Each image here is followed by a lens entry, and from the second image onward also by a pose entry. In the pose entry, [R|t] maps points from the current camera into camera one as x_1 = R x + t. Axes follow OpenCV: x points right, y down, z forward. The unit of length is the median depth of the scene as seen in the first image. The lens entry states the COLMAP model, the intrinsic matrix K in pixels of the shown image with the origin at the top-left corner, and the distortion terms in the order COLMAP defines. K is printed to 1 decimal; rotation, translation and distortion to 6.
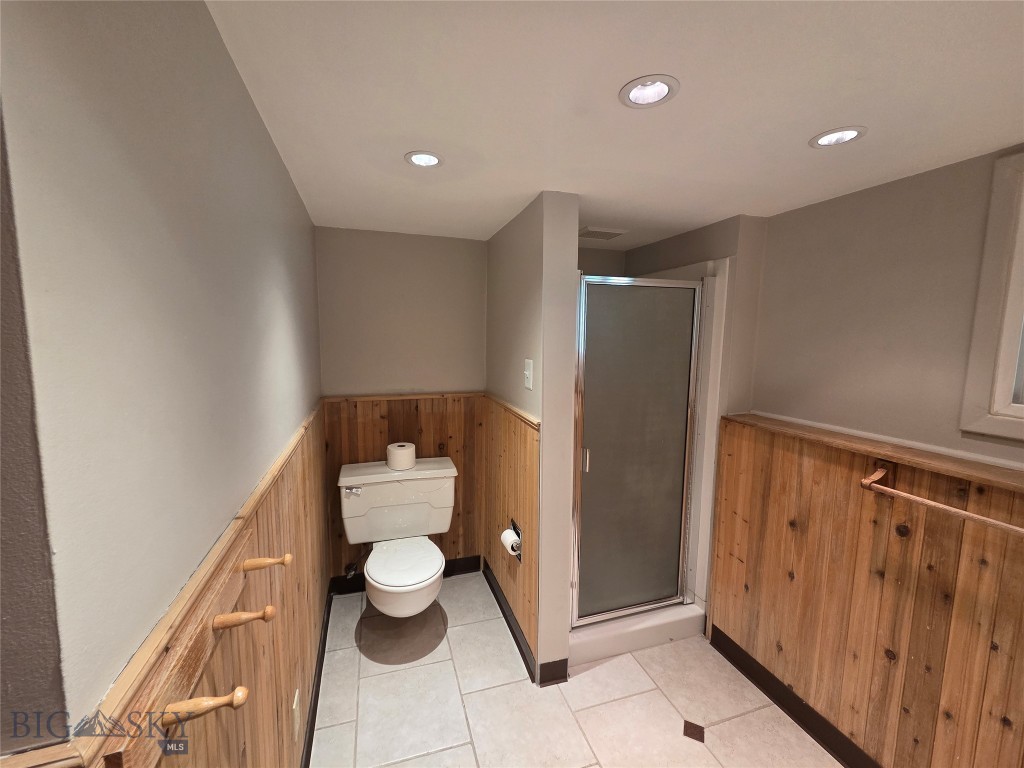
lens RADIAL K [[420.8, 0, 510.3], [0, 420.8, 384.0], [0, 0, 1]] dist [0.002607, 0.000210]
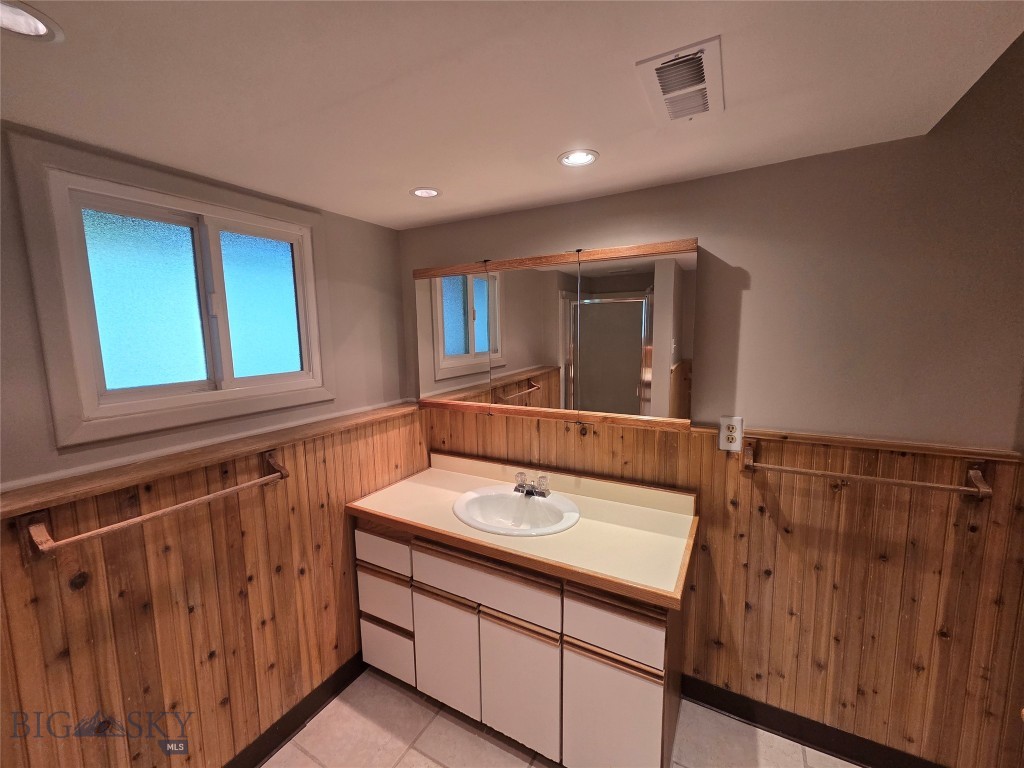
lens RADIAL K [[420.8, 0, 509.7], [0, 420.8, 380.6], [0, 0, 1]] dist [0.002607, 0.000210]
pose [[-0.686171, -0.087052, 0.722212, -0.197672], [0.087158, 0.975823, 0.200430, -0.124981], [-0.722200, 0.200476, -0.661995, 0.913084]]
